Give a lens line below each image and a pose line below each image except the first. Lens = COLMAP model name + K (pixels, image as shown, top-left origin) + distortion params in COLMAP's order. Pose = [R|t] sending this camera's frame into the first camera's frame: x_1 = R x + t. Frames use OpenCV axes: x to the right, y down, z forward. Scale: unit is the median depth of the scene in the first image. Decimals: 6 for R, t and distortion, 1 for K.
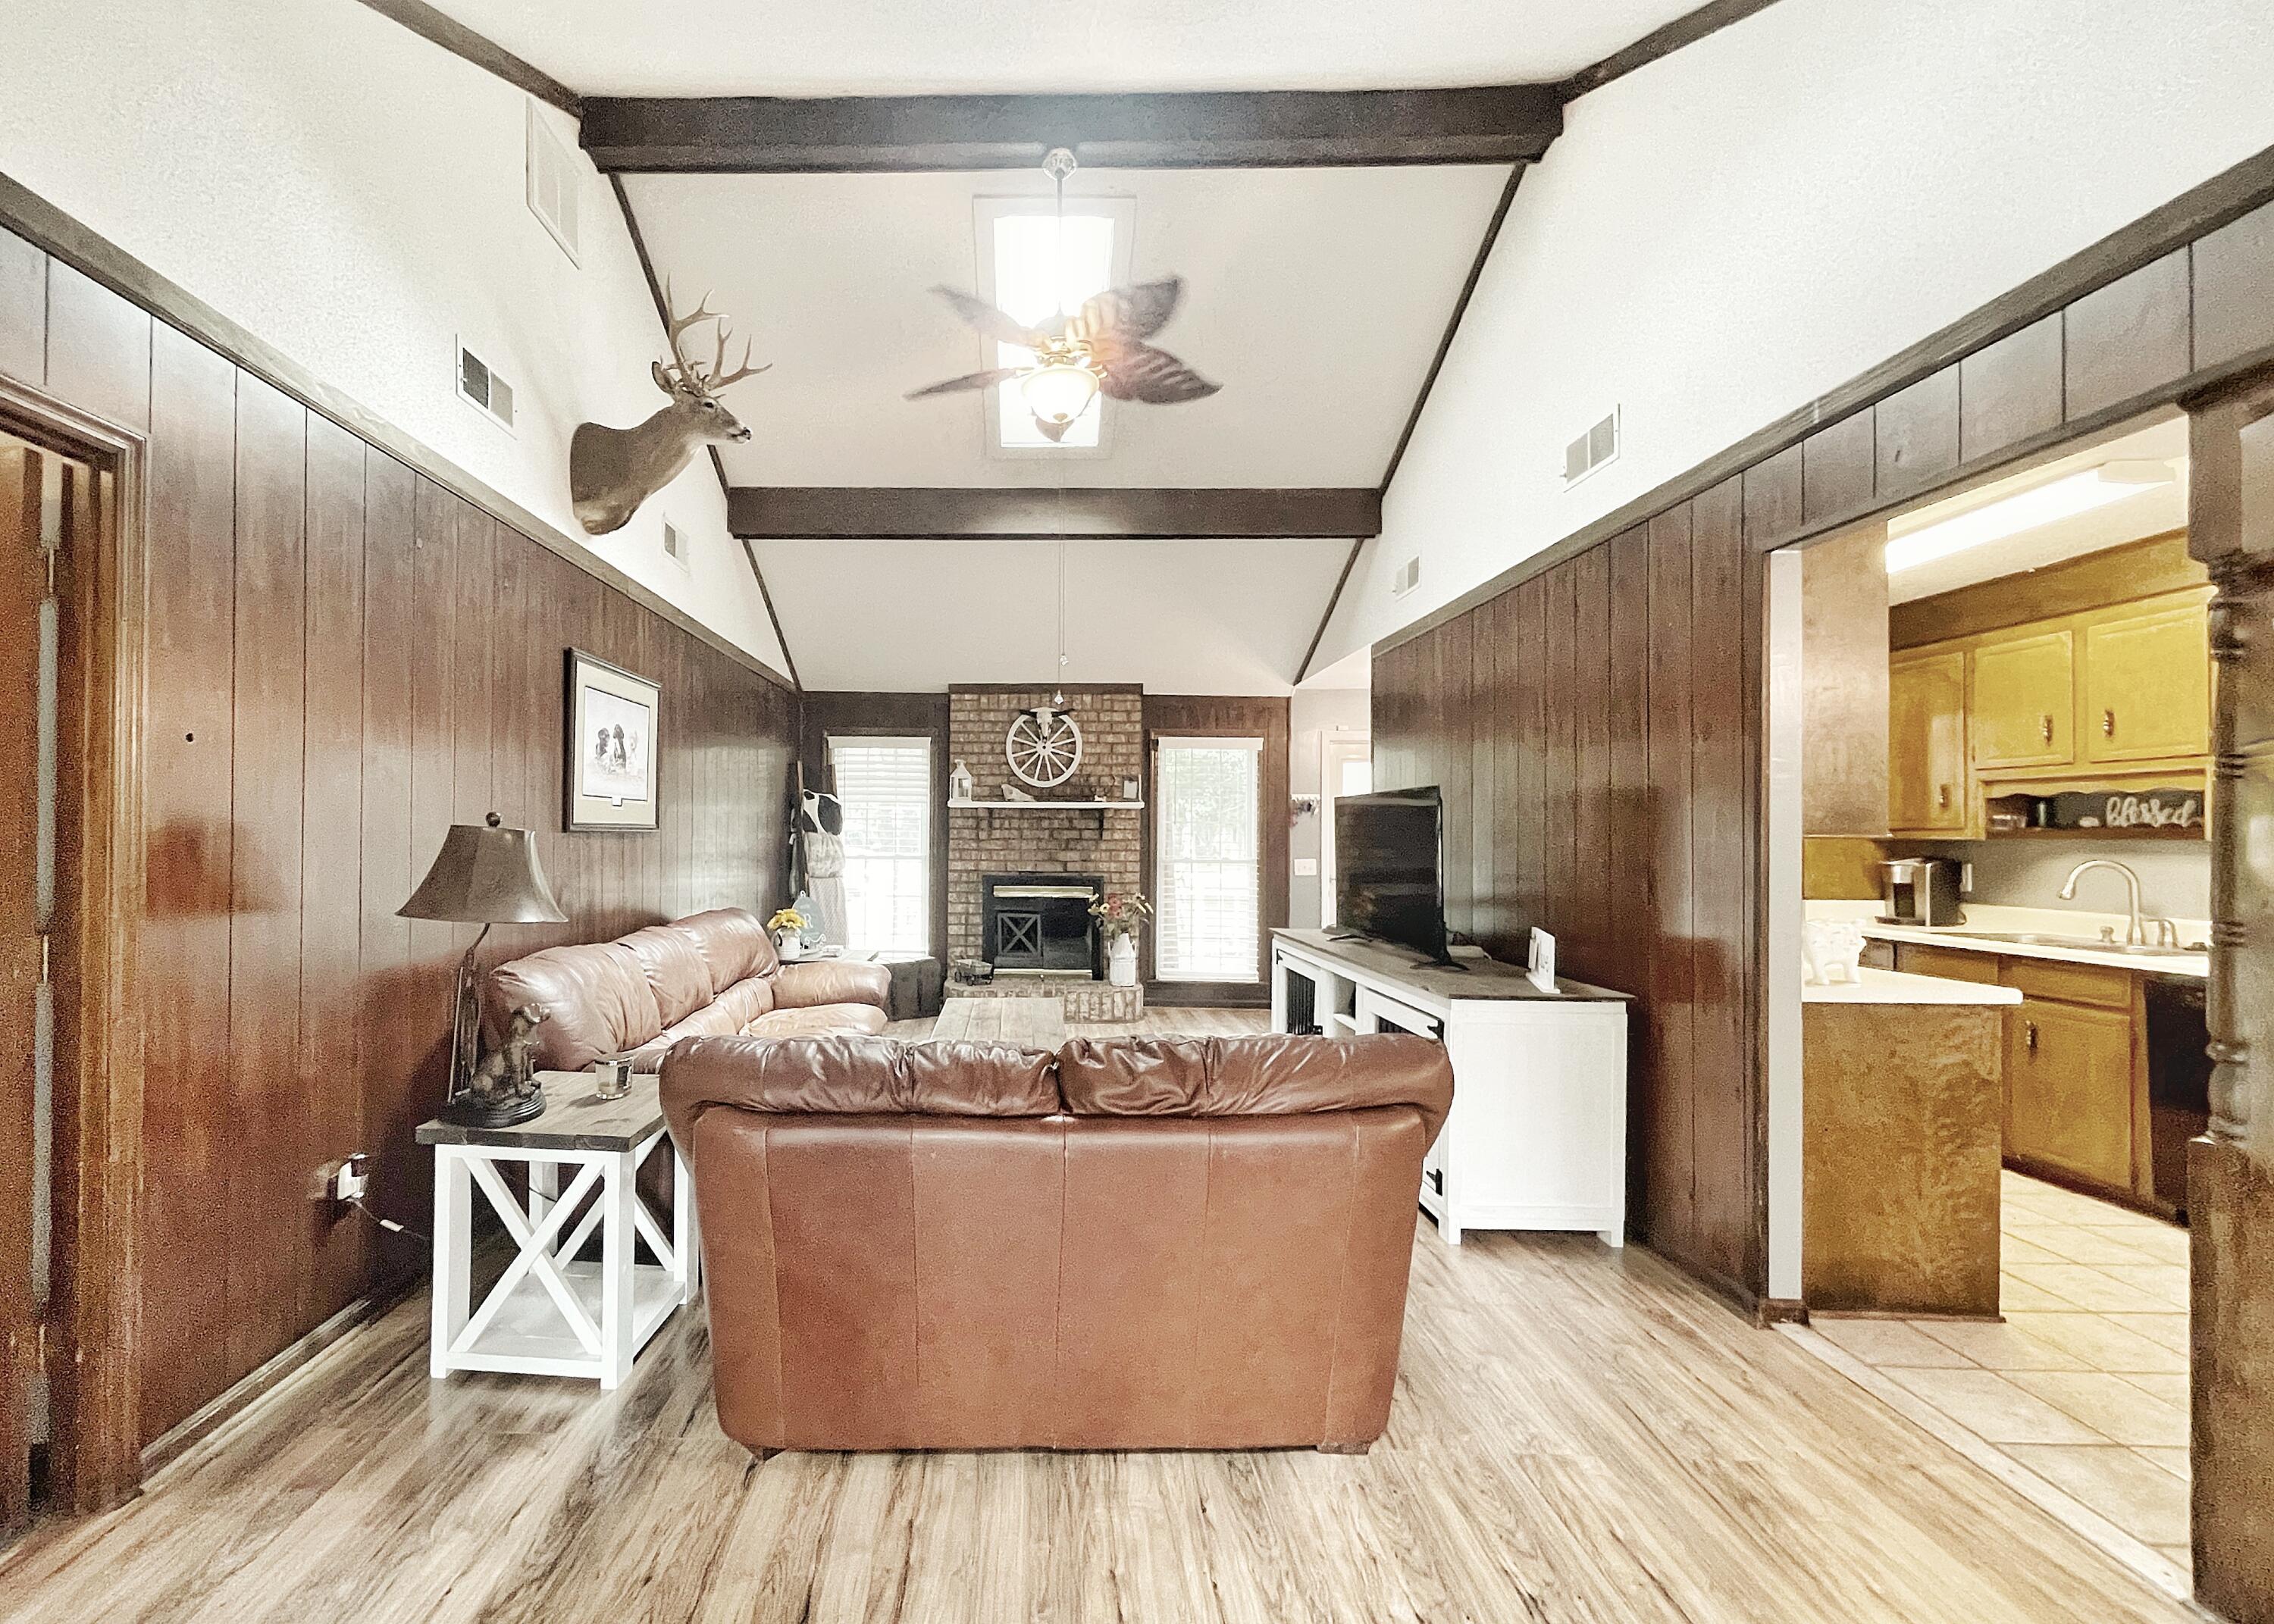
lens RADIAL K [[926.7, 0, 1138.0], [0, 926.7, 826.6], [0, 0, 1]] dist [0.000507, 0.000002]
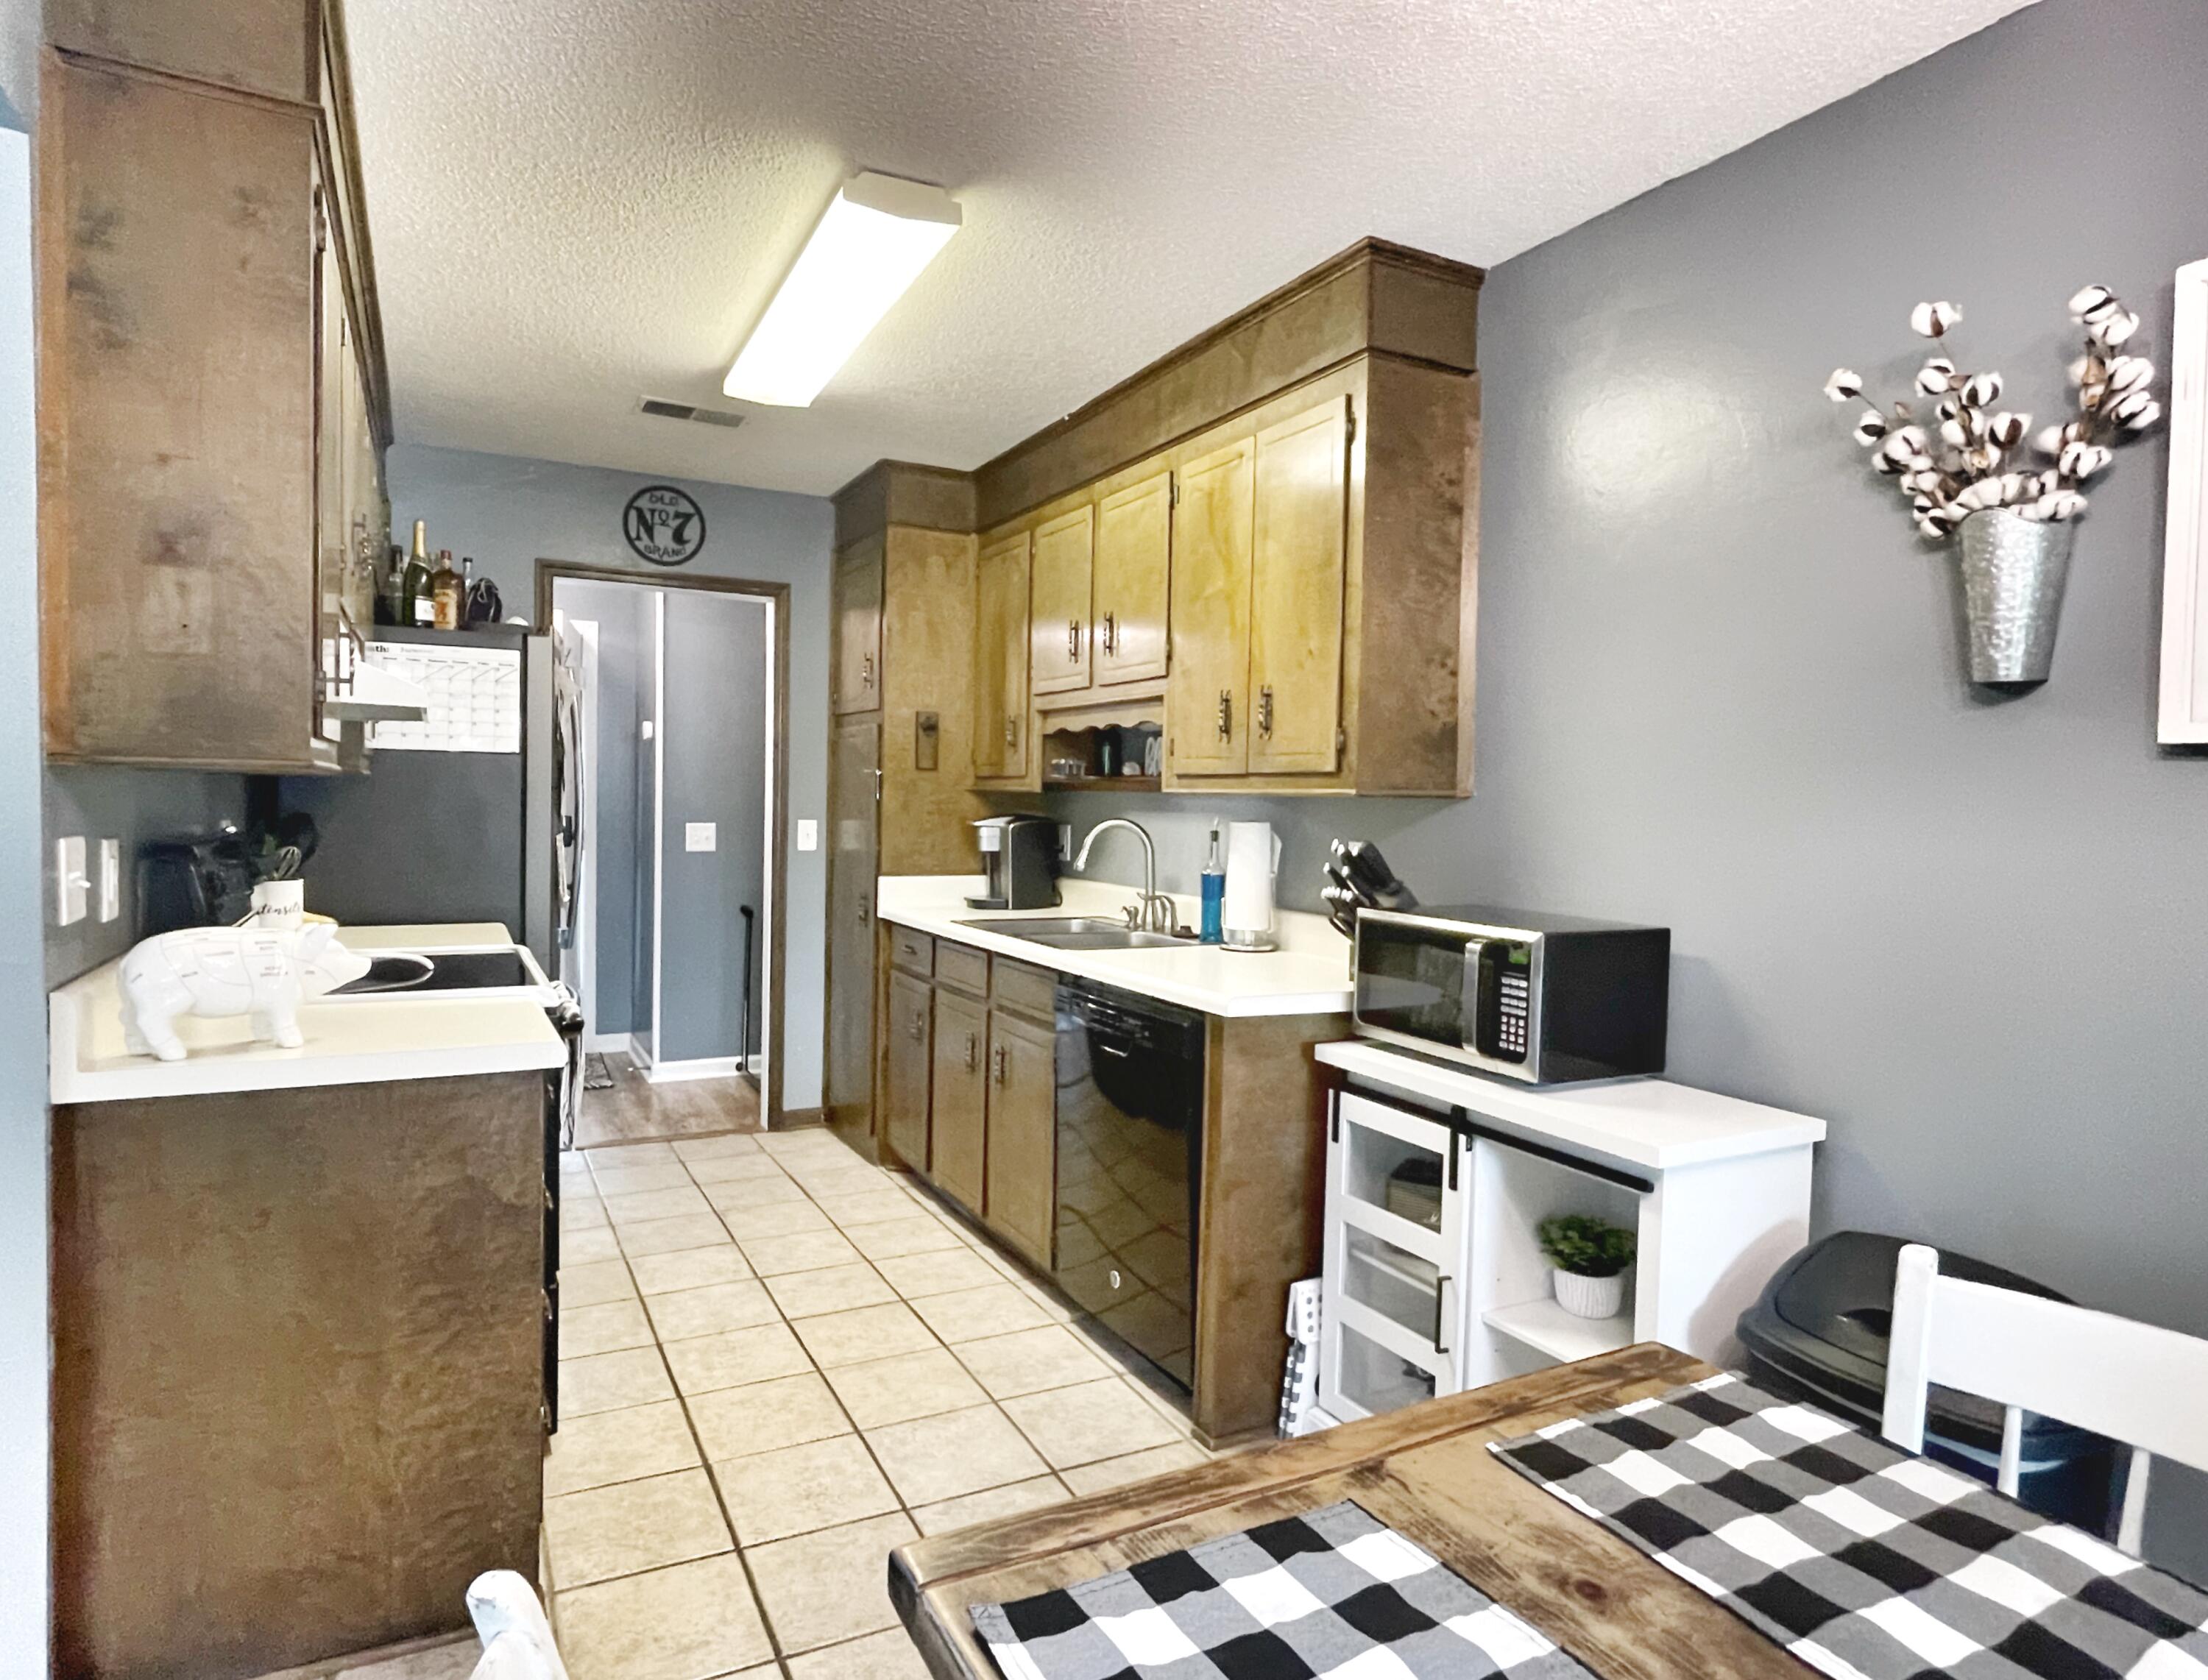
lens RADIAL K [[1268.4, 0, 1103.4], [0, 1268.4, 835.1], [0, 0, 1]] dist [-0.001202, -0.001159]
pose [[0.880244, -0.003595, 0.474508, 0.585297], [-0.017317, 0.999062, 0.039694, 0.009461], [-0.474206, -0.043157, 0.879356, 0.115171]]
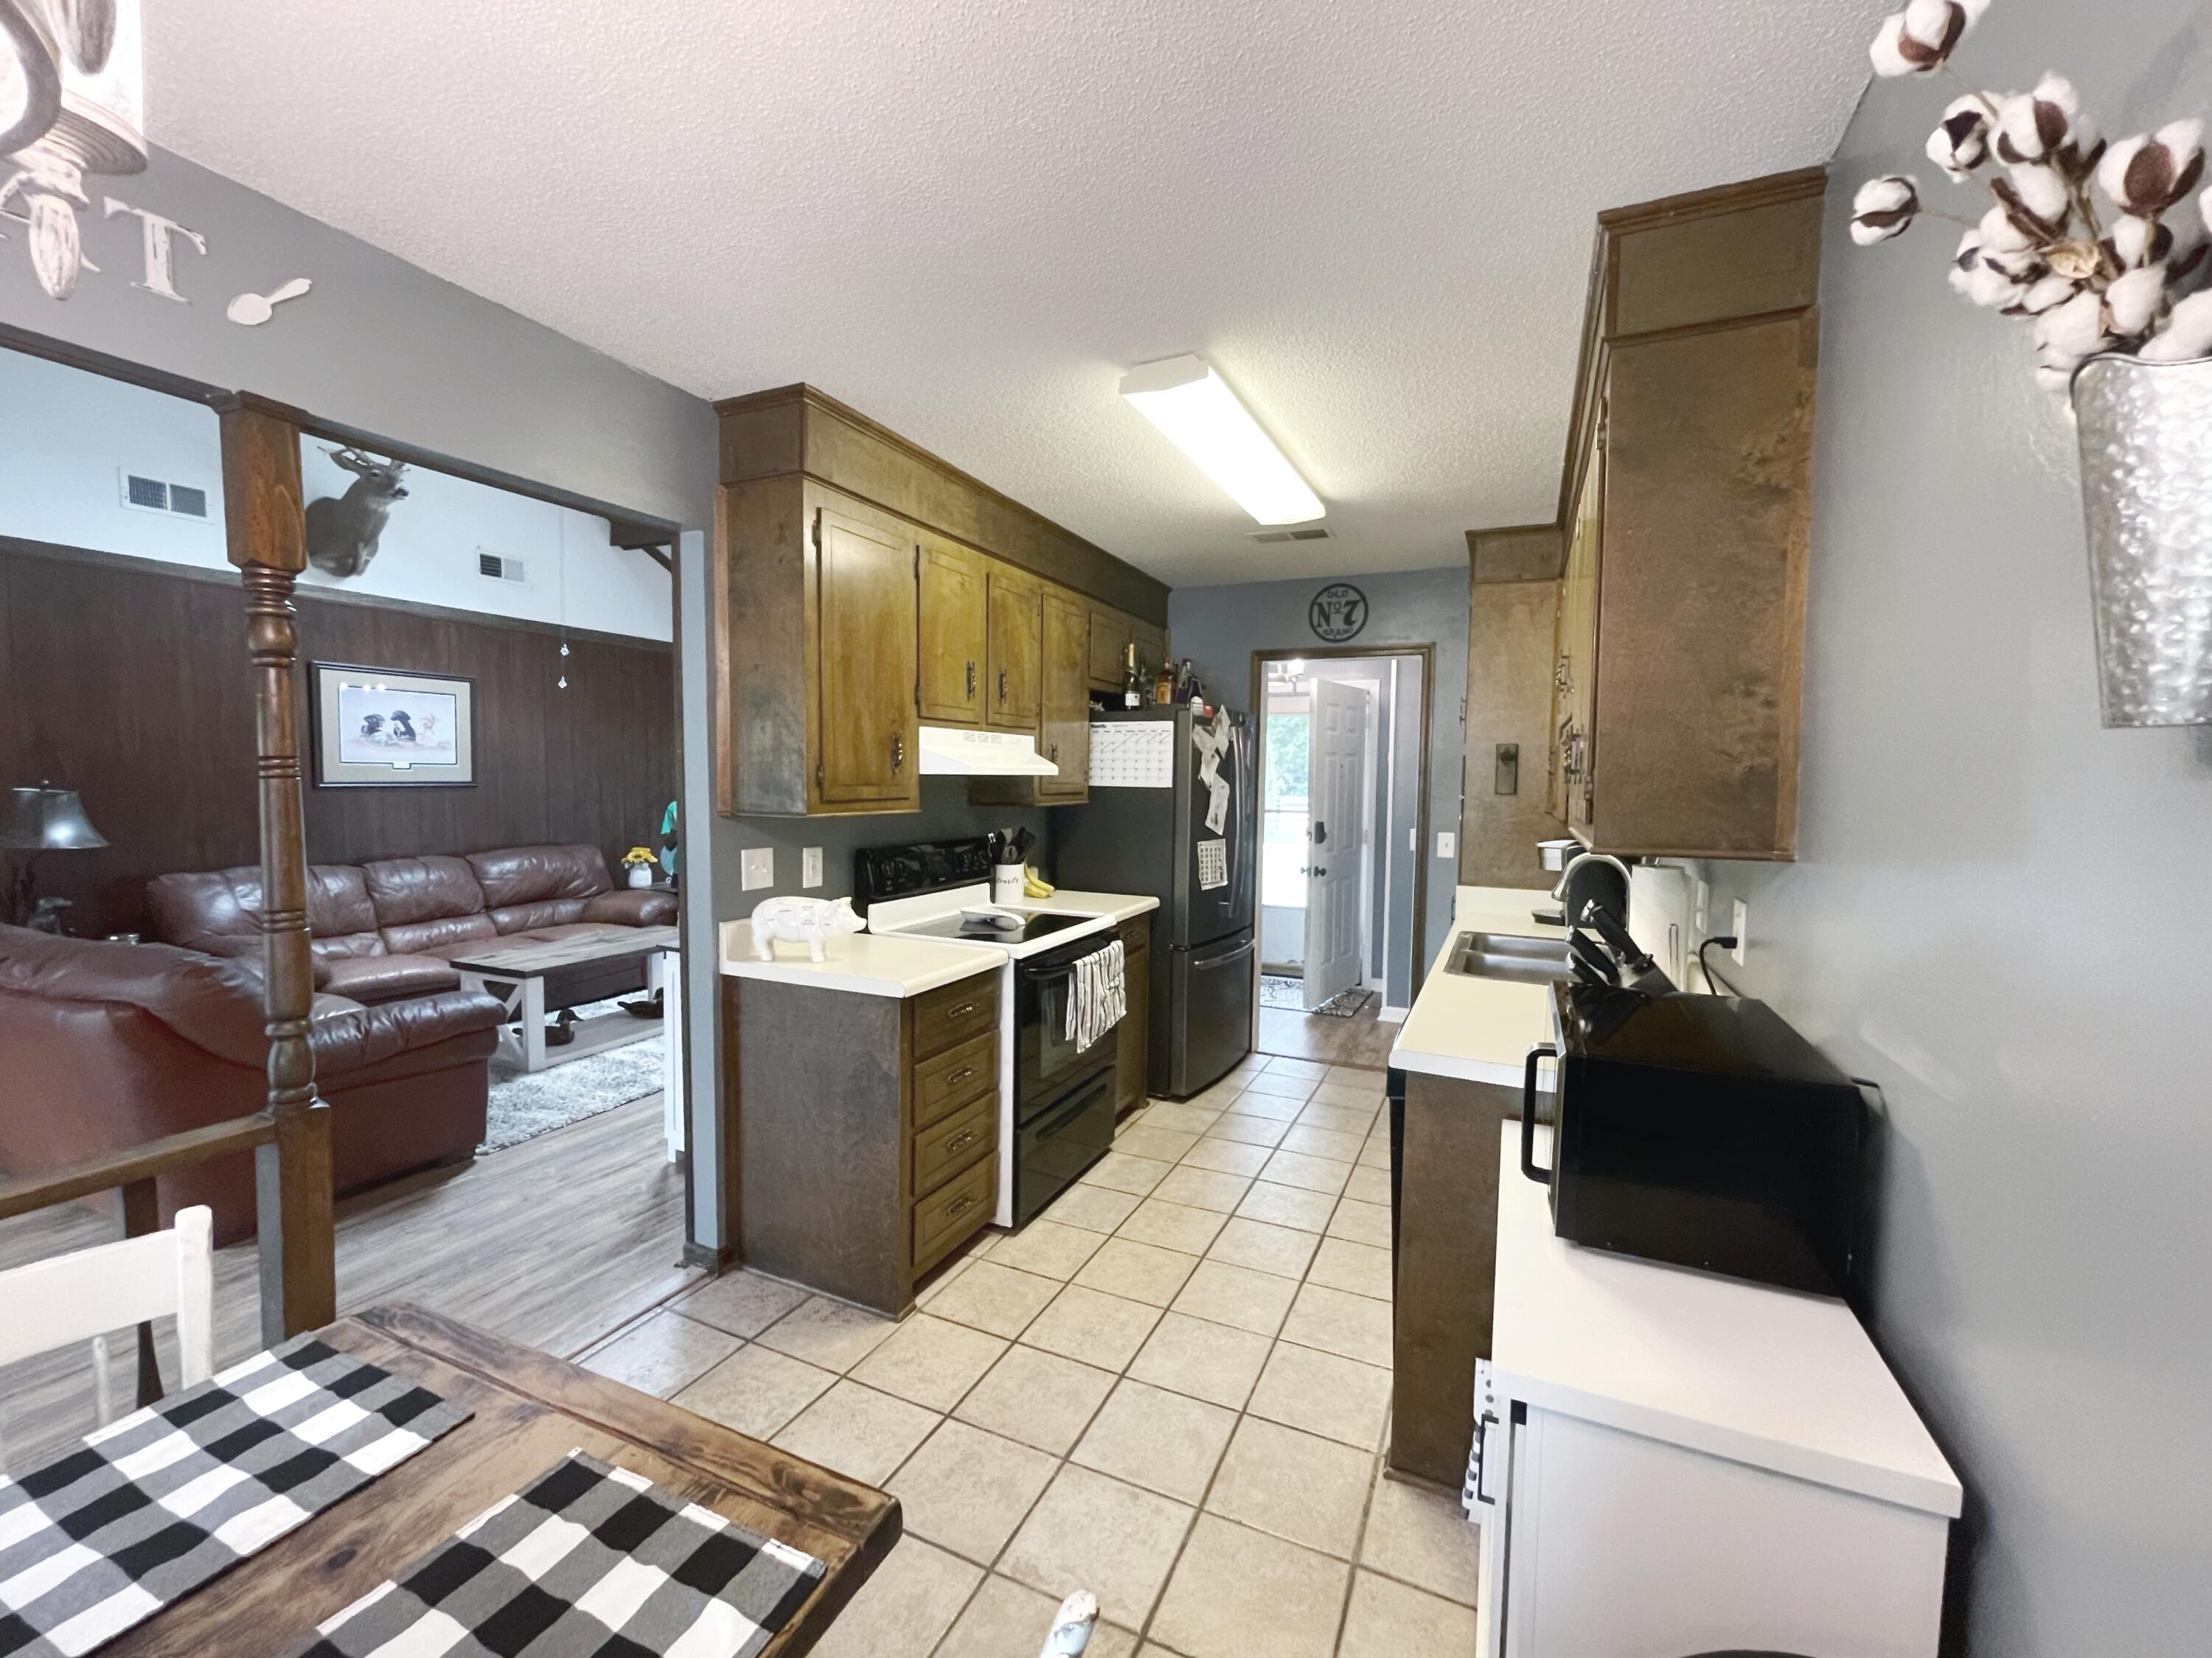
lens RADIAL K [[929.8, 0, 1102.1], [0, 929.8, 825.2], [0, 0, 1]] dist [0.000465, -0.000048]
pose [[0.913568, 0.027988, -0.405721, 1.013034], [-0.004037, 0.998204, 0.059770, -0.027266], [0.406665, -0.052966, 0.912040, 0.154868]]
